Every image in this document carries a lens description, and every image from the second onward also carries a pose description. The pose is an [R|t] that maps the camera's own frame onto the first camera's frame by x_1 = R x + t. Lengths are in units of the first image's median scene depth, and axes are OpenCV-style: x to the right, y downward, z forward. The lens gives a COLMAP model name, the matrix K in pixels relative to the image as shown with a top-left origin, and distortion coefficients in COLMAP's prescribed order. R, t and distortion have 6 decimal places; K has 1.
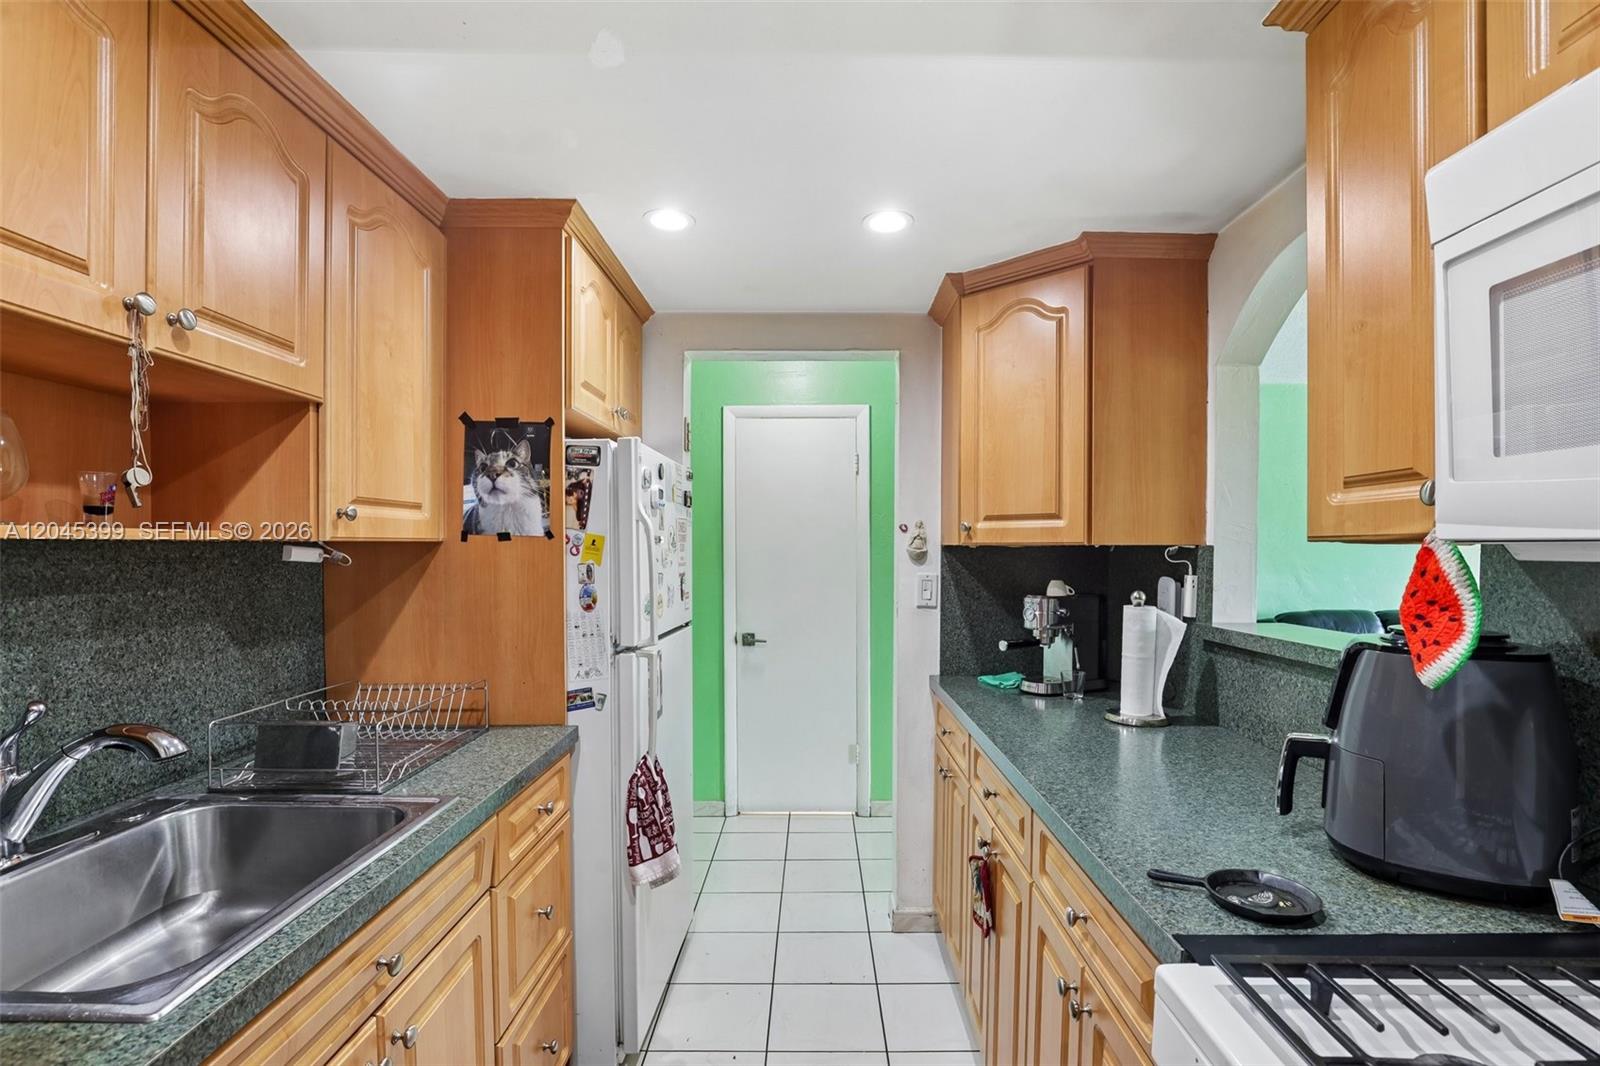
lens RADIAL K [[745.8, 0, 804.2], [0, 745.8, 555.5], [0, 0, 1]] dist [-0.035647, 0.008157]
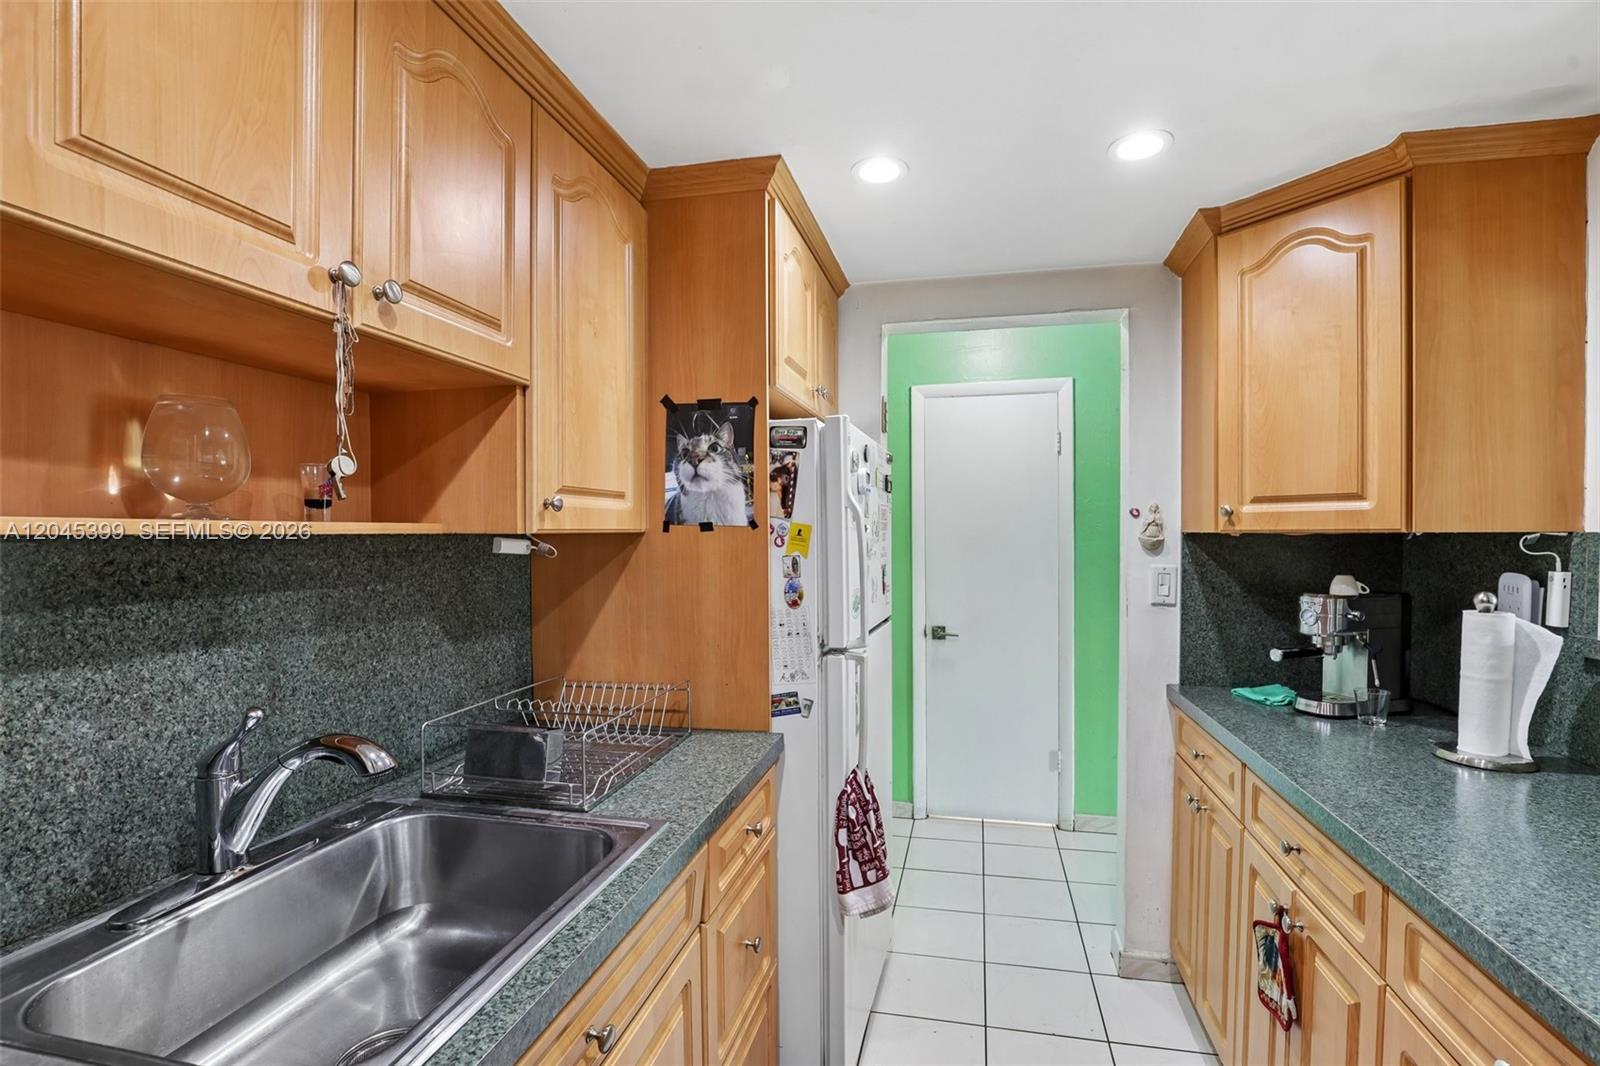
lens RADIAL K [[745.8, 0, 803.3], [0, 745.8, 540.0], [0, 0, 1]] dist [-0.035647, 0.008157]
pose [[0.974049, -0.002409, -0.226325, -0.074880], [0.001930, 0.999995, -0.002335, -0.006398], [0.226329, 0.001837, 0.974049, 0.117026]]
